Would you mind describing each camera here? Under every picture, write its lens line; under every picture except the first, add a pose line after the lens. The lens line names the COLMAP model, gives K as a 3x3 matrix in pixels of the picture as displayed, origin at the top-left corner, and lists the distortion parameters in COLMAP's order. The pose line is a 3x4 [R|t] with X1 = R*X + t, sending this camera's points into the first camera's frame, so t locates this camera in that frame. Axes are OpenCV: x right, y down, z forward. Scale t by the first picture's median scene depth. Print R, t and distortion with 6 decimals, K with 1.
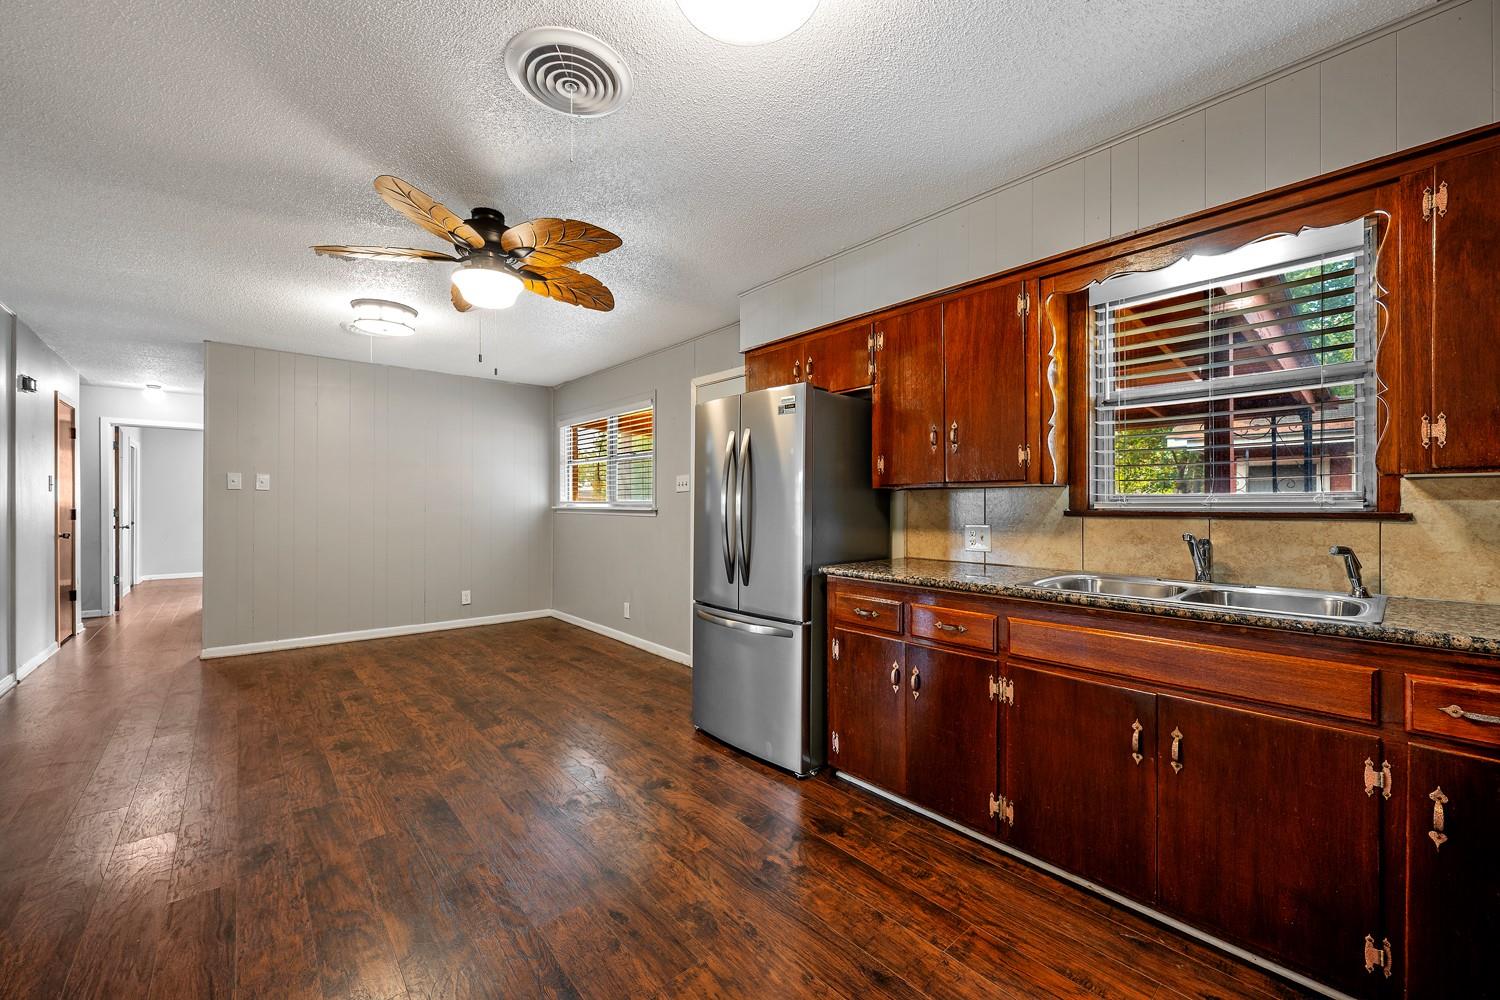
lens RADIAL K [[584.4, 0, 750.8], [0, 584.4, 503.3], [0, 0, 1]] dist [-0.001286, -0.000352]
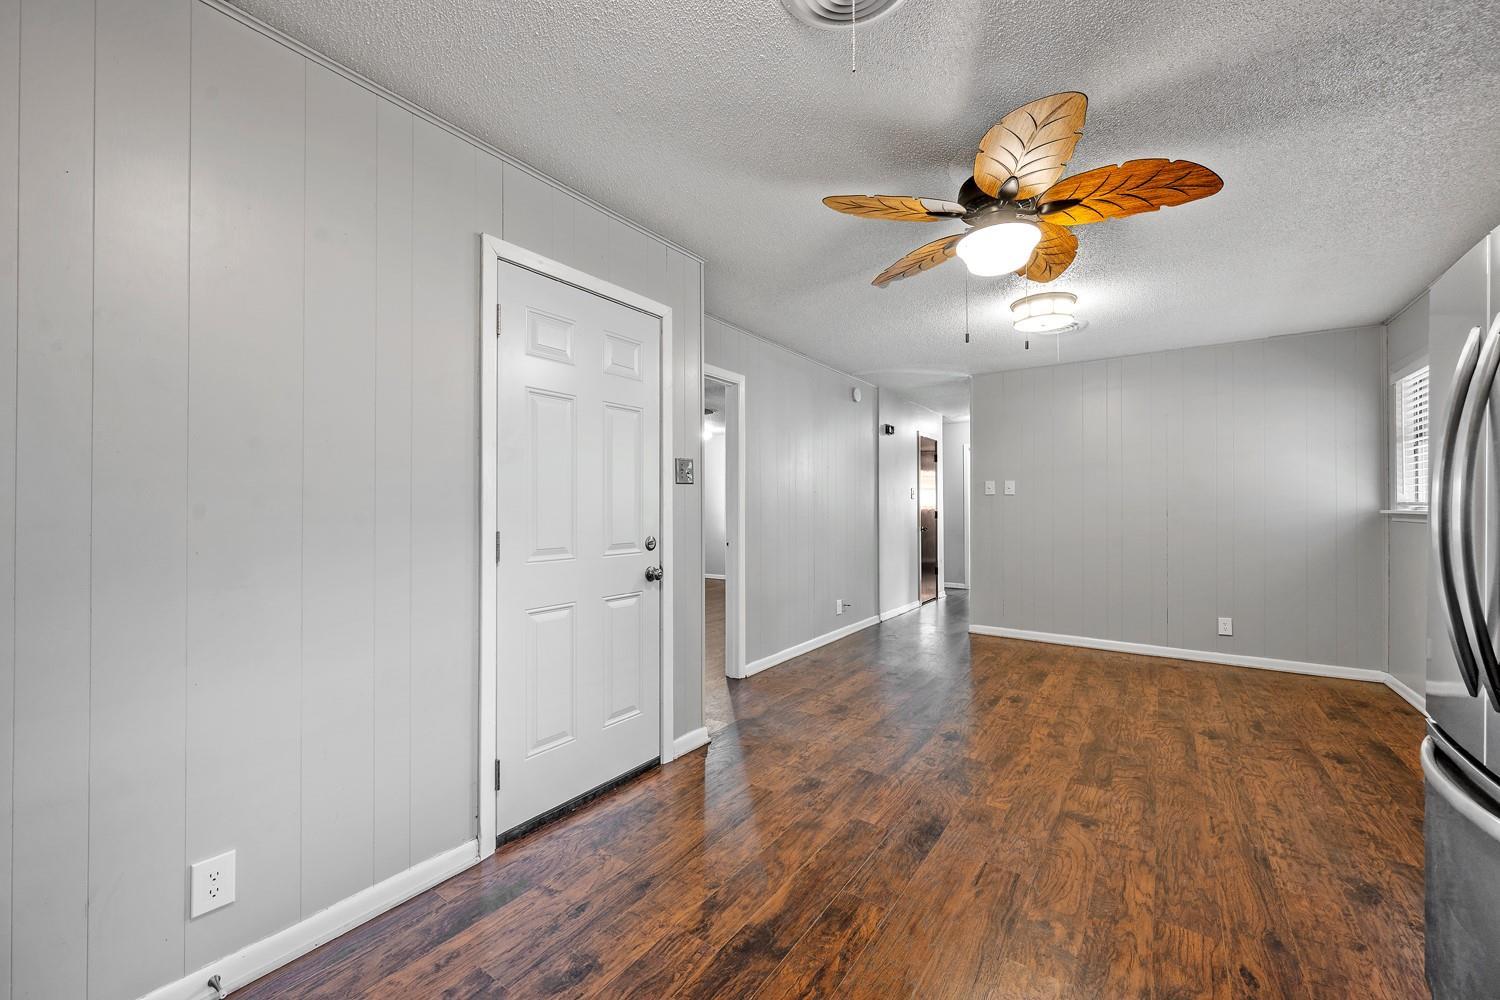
lens RADIAL K [[584.4, 0, 750.8], [0, 584.4, 503.3], [0, 0, 1]] dist [-0.001286, -0.000352]
pose [[0.232216, -0.008286, -0.972629, 0.273911], [0.003063, 0.999965, -0.007788, 0.002136], [0.972659, -0.001171, 0.232233, 0.441482]]
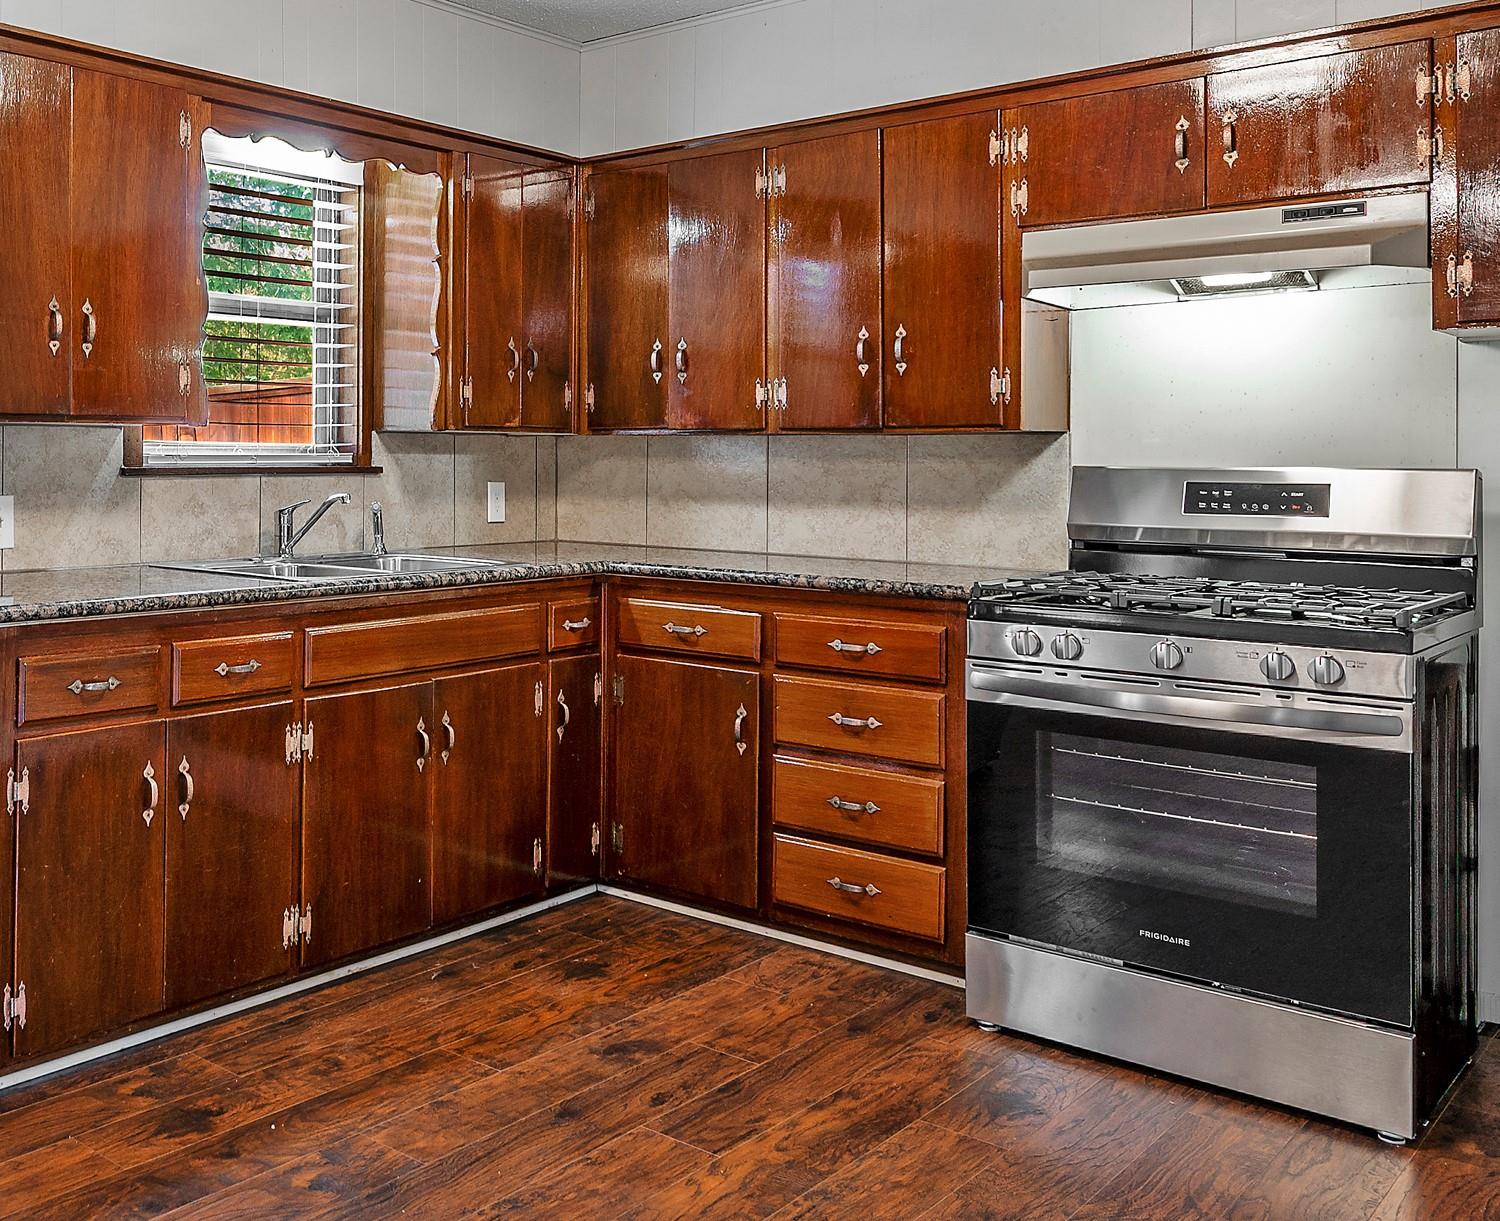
lens RADIAL K [[1477.3, 0, 244.0], [0, 1477.3, 450.2], [0, 0, 1]] dist [-0.000643, -0.004850]
pose [[-0.003472, 0.001830, 0.999992, -0.914516], [-0.006934, 0.999974, -0.001854, -0.003076], [-0.999970, -0.006941, -0.003459, 0.801121]]
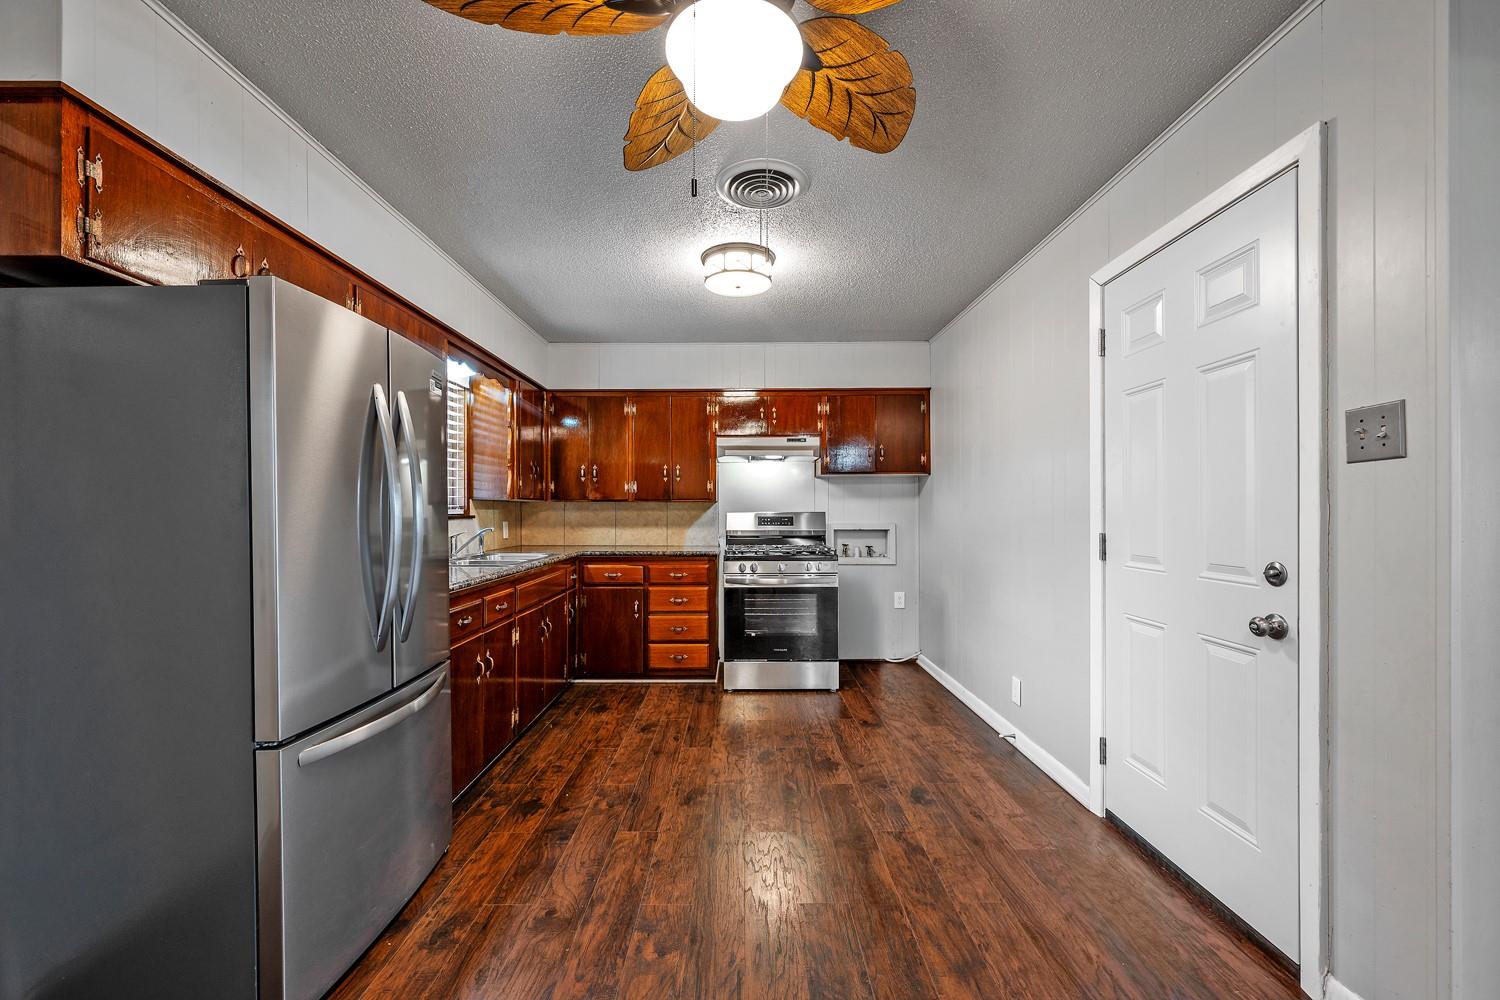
lens RADIAL K [[598.9, 0, 739.5], [0, 598.9, 510.3], [0, 0, 1]] dist [-0.000470, -0.000057]
pose [[-0.747126, 0.000511, 0.664682, -0.750841], [-0.000170, 1.000000, -0.000959, 0.000014], [-0.664683, -0.000830, -0.747125, 1.315245]]
